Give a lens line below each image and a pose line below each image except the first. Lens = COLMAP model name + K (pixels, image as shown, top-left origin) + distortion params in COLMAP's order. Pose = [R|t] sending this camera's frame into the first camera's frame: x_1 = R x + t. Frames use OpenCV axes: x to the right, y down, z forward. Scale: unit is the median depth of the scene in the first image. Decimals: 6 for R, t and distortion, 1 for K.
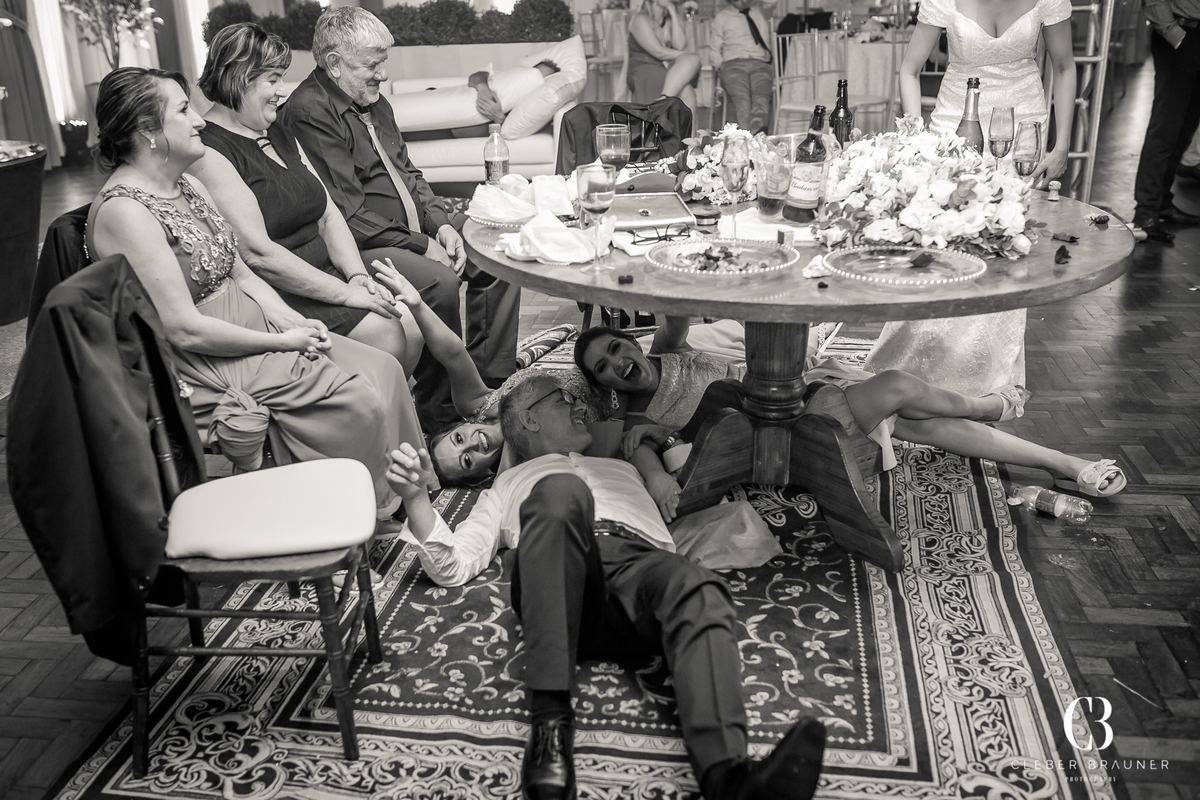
lens RADIAL K [[1123.1, 0, 600.0], [0, 1123.1, 430.6], [0, 0, 1]] dist [-0.010316, -0.000635]
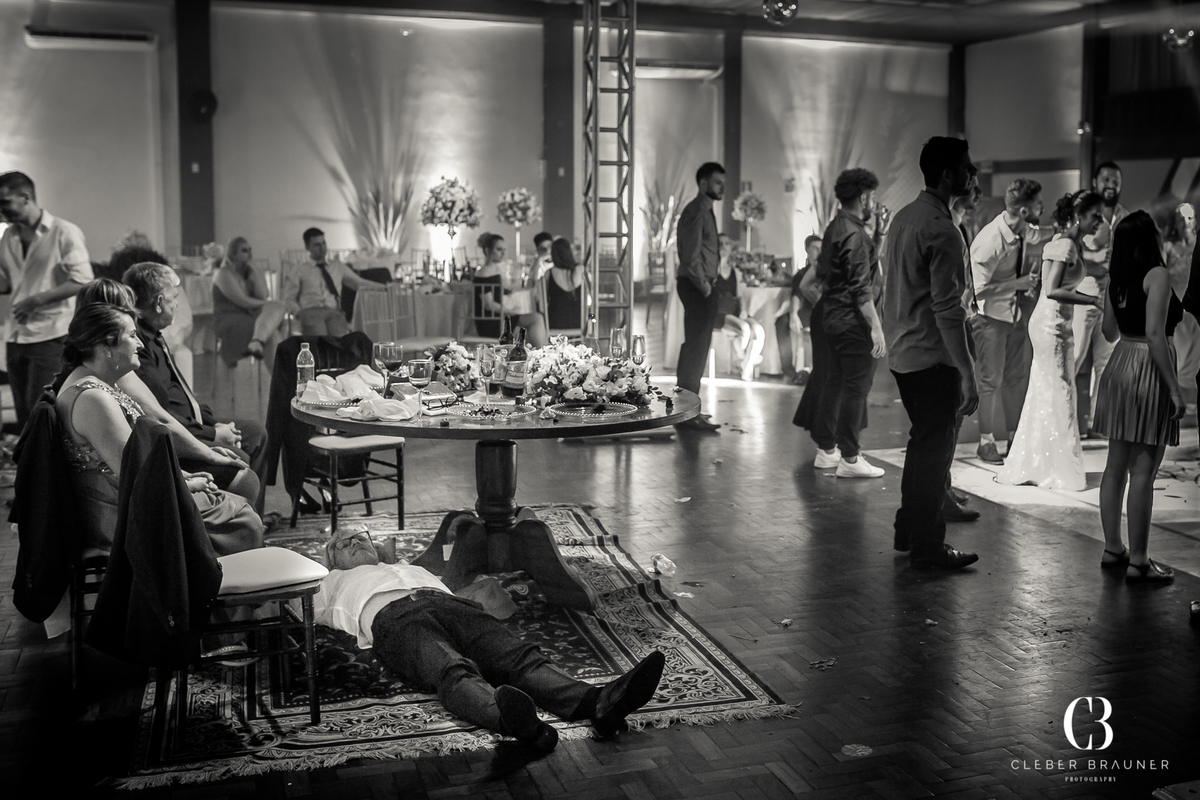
lens RADIAL K [[1169.6, 0, 600.0], [0, 1169.6, 400.0], [0, 0, 1]] dist [0.008237, 0.005655]
pose [[0.915525, -0.031985, 0.400987, -0.442874], [0.127423, 0.968559, -0.213673, 0.225459], [-0.381545, 0.246718, 0.890816, -0.644583]]
